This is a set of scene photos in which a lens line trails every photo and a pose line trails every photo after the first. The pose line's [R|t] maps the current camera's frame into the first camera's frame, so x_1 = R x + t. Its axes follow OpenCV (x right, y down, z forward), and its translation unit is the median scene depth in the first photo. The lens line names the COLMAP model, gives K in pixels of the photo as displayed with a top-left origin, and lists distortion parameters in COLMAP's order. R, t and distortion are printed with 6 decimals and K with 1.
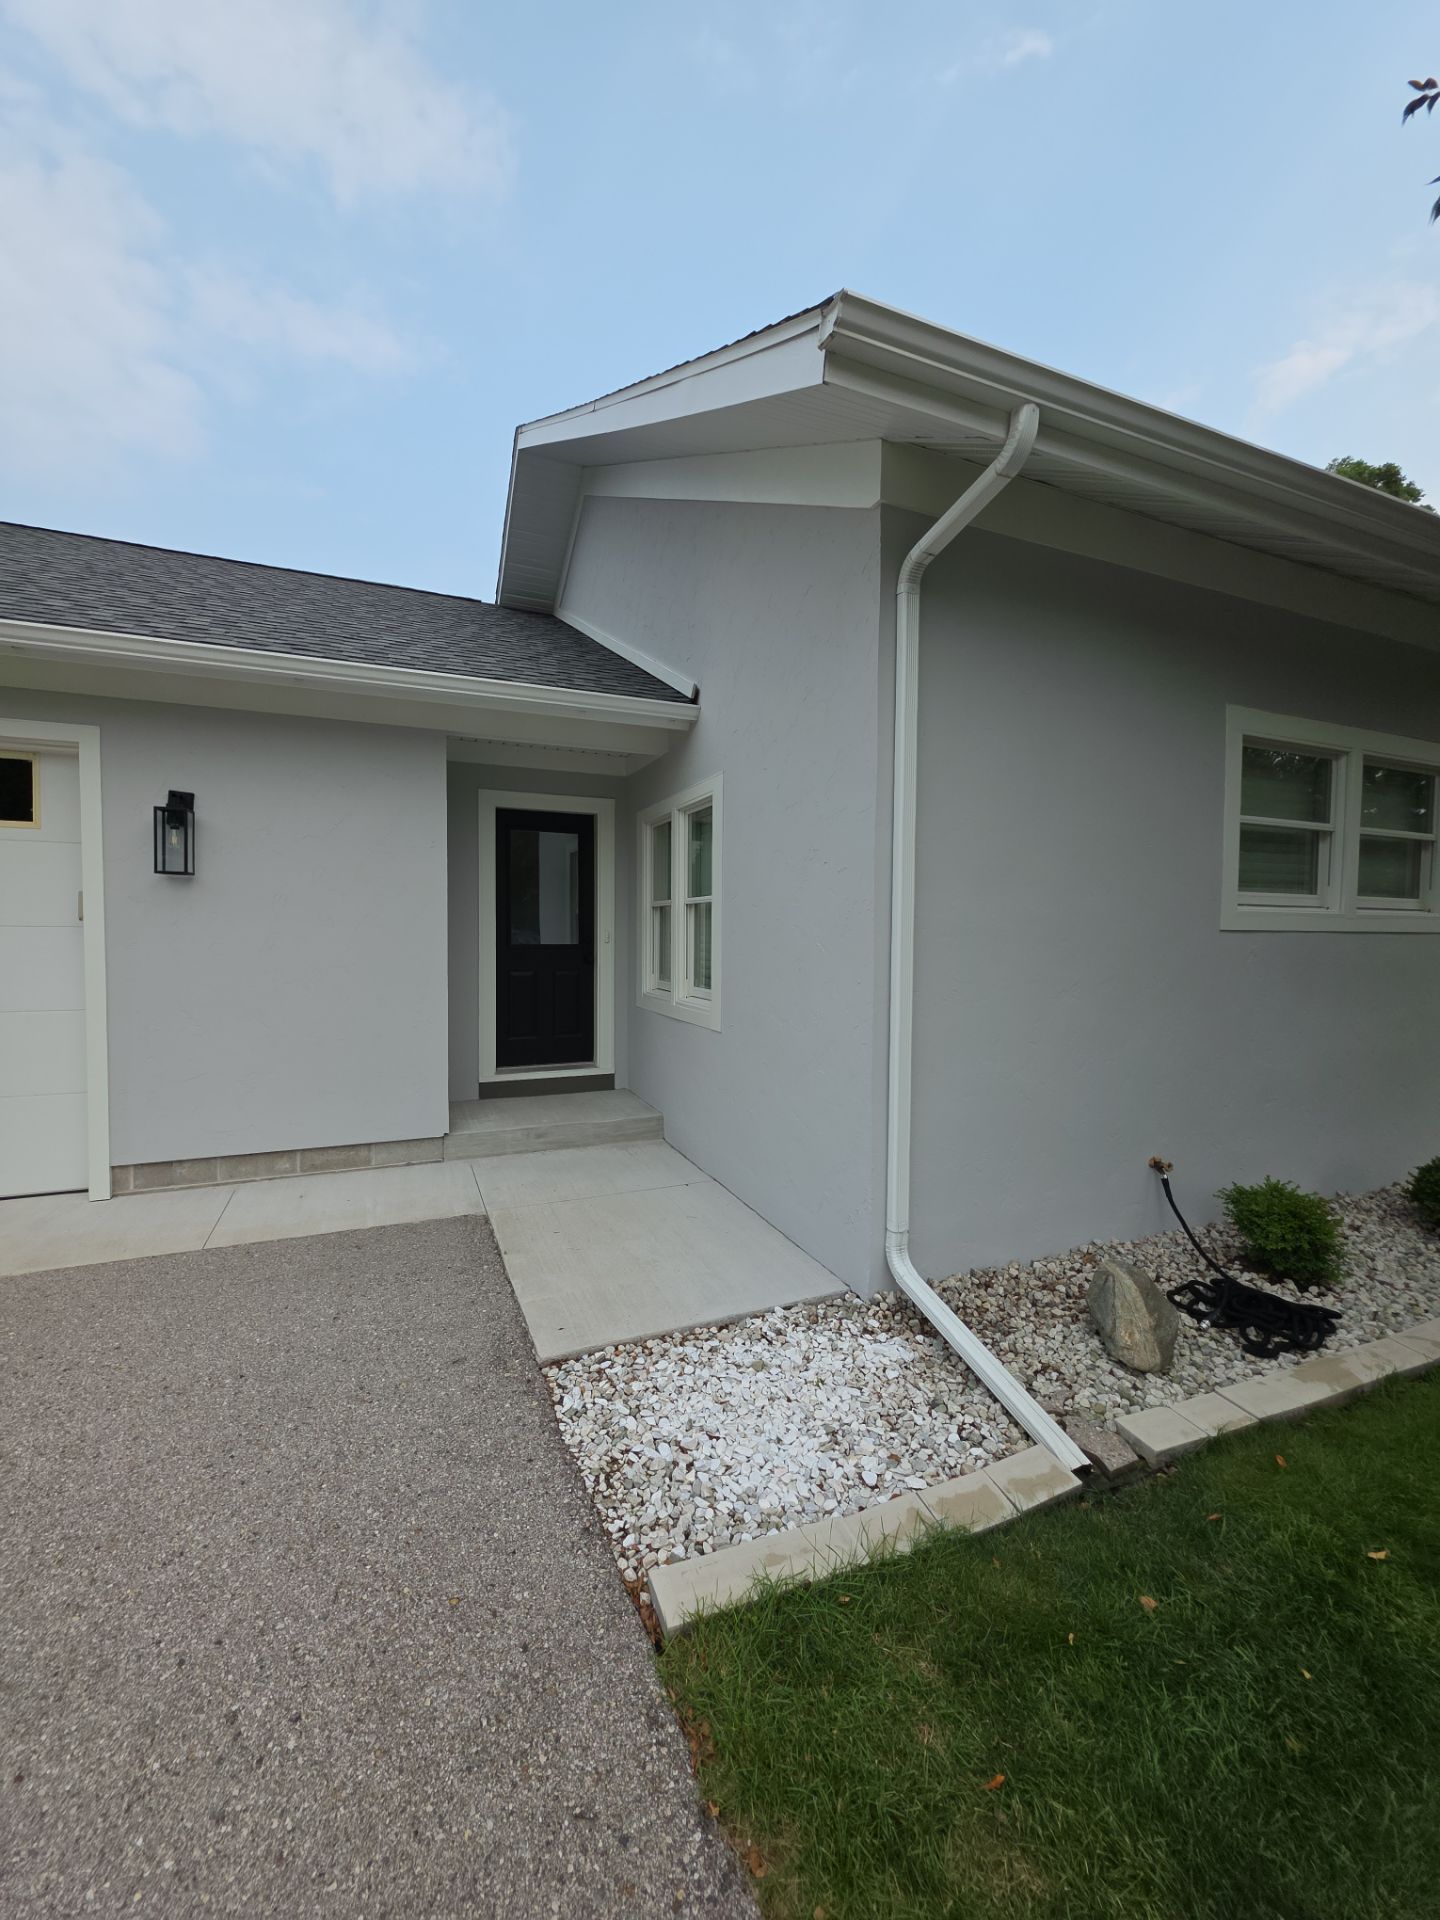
lens RADIAL K [[760.3, 0, 709.9], [0, 760.3, 953.2], [0, 0, 1]] dist [0.010939, -0.008365]
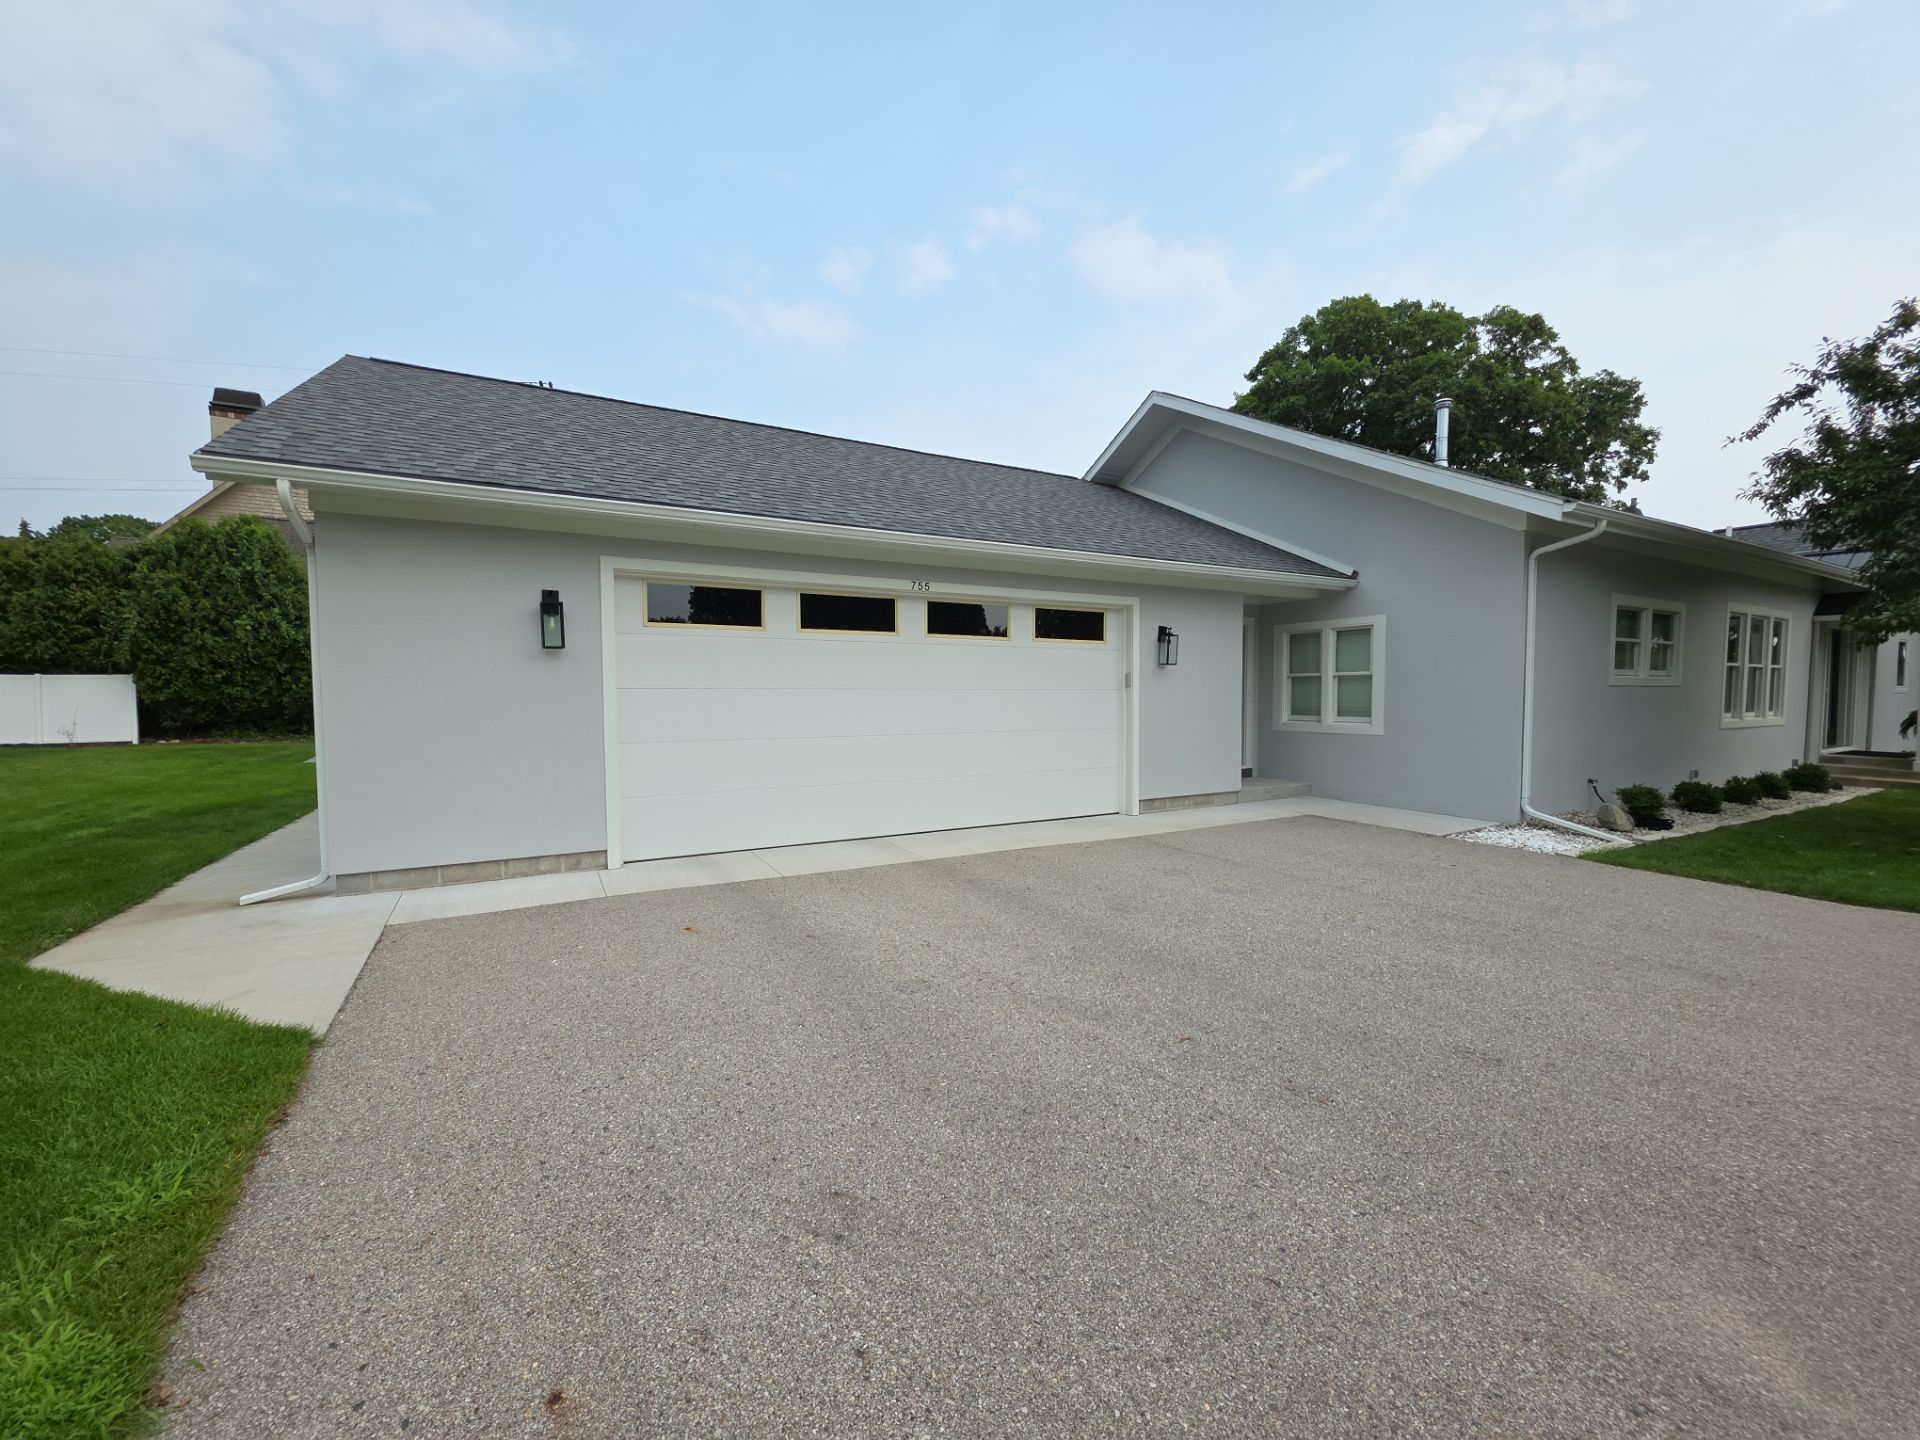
lens RADIAL K [[760.3, 0, 955.2], [0, 760.3, 728.9], [0, 0, 1]] dist [0.010939, -0.008365]
pose [[0.993638, -0.016597, 0.111393, -1.484778], [0.015086, 0.999783, 0.014394, 0.037122], [-0.111608, -0.012621, 0.993672, -1.049856]]
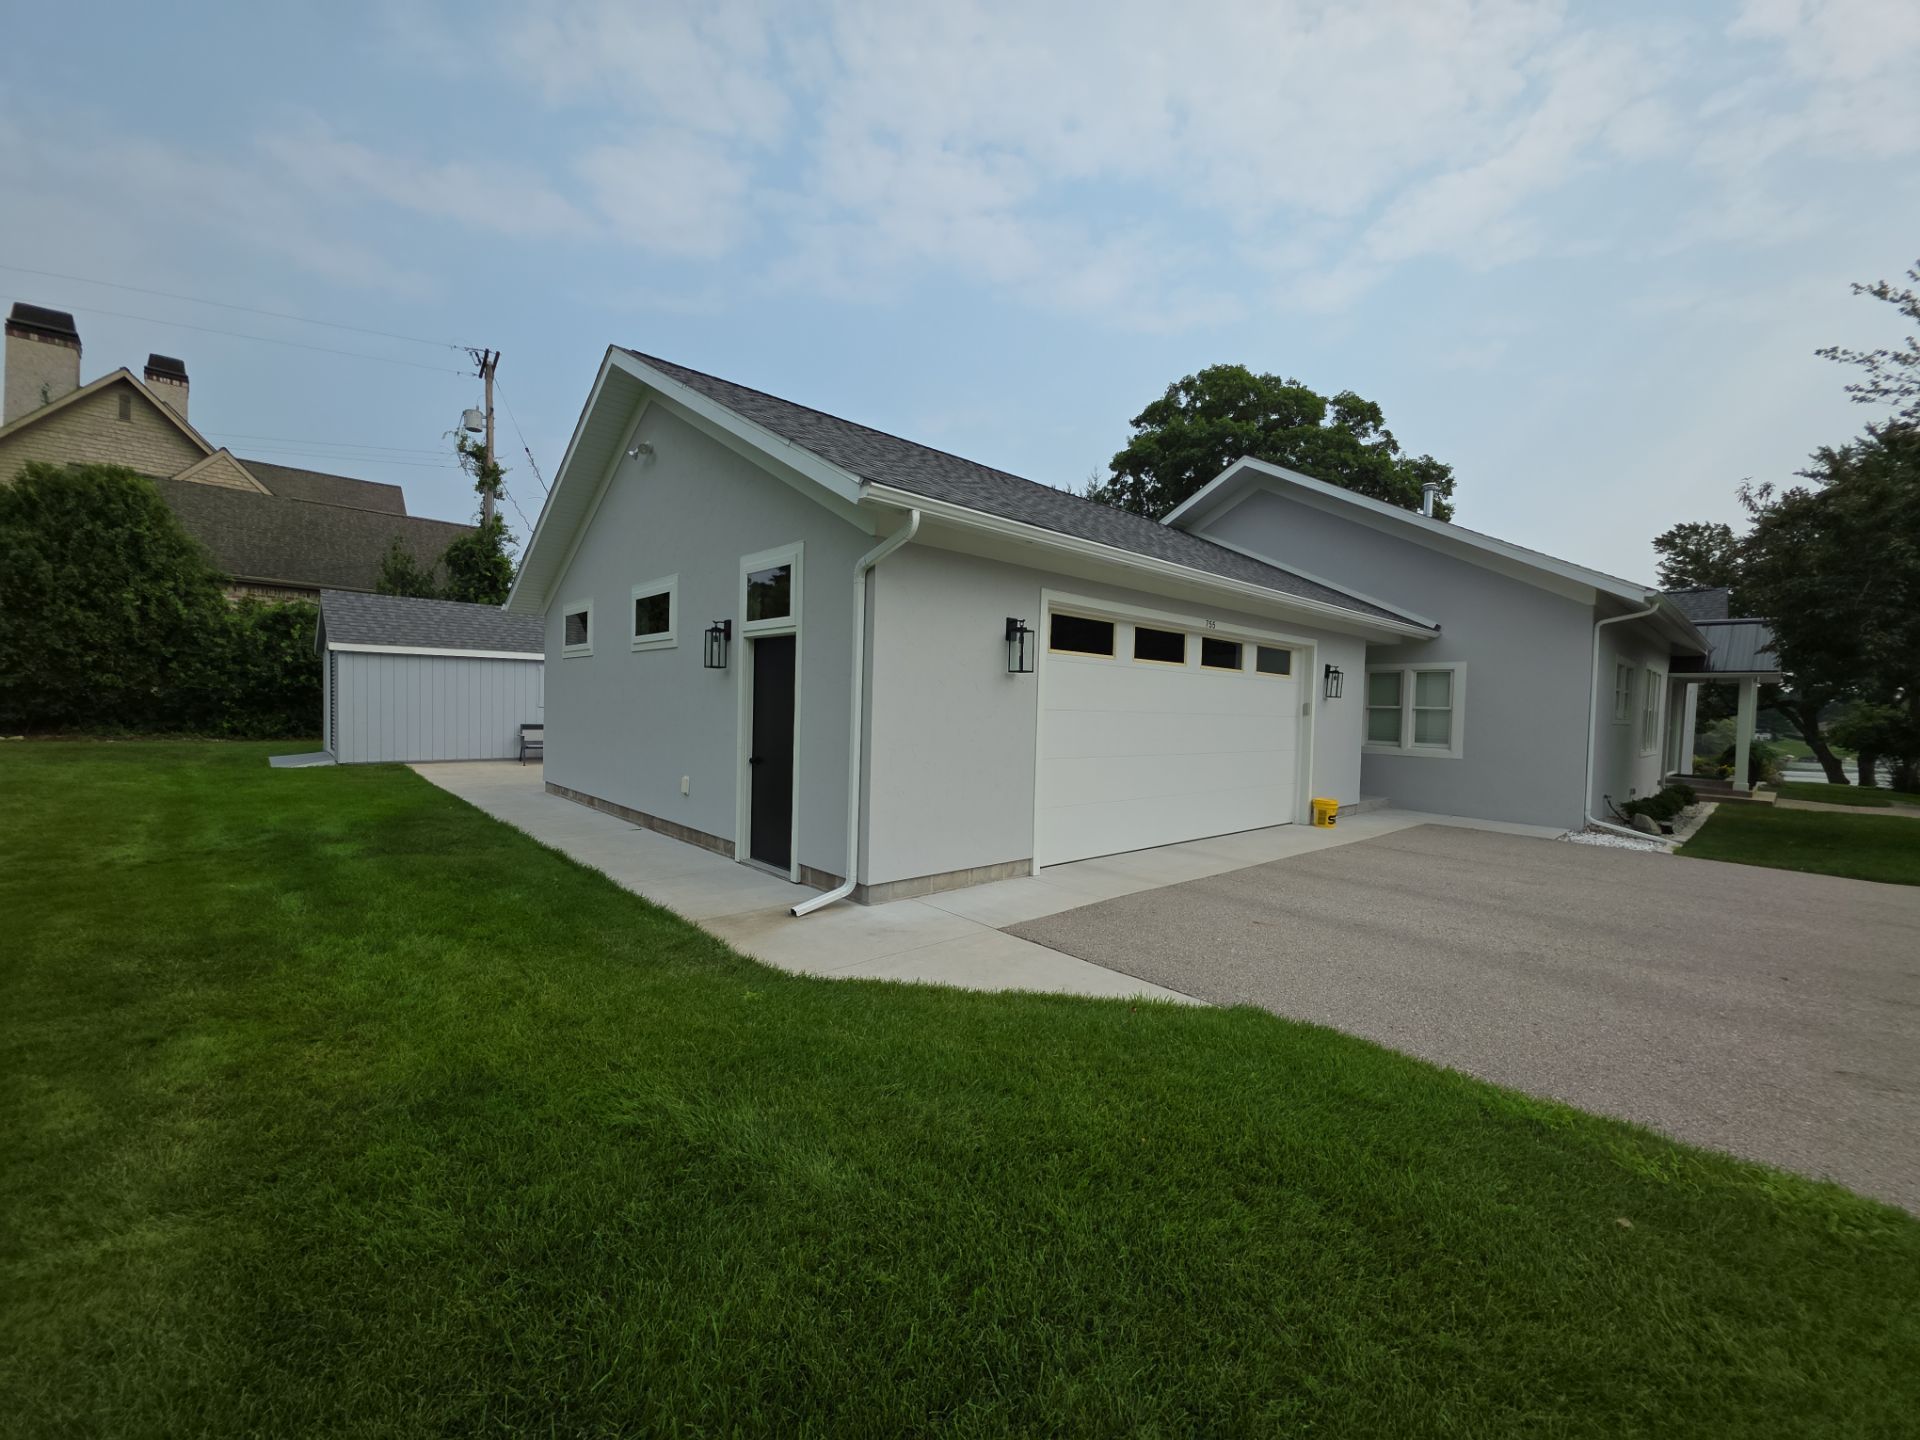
lens RADIAL K [[773.2, 0, 952.0], [0, 773.2, 718.2], [0, 0, 1]] dist [-0.007148, -0.000300]
pose [[0.942472, 0.013884, 0.333996, -2.668308], [-0.010199, 0.999866, -0.012784, 0.012631], [-0.334129, 0.008642, 0.942488, -0.981960]]
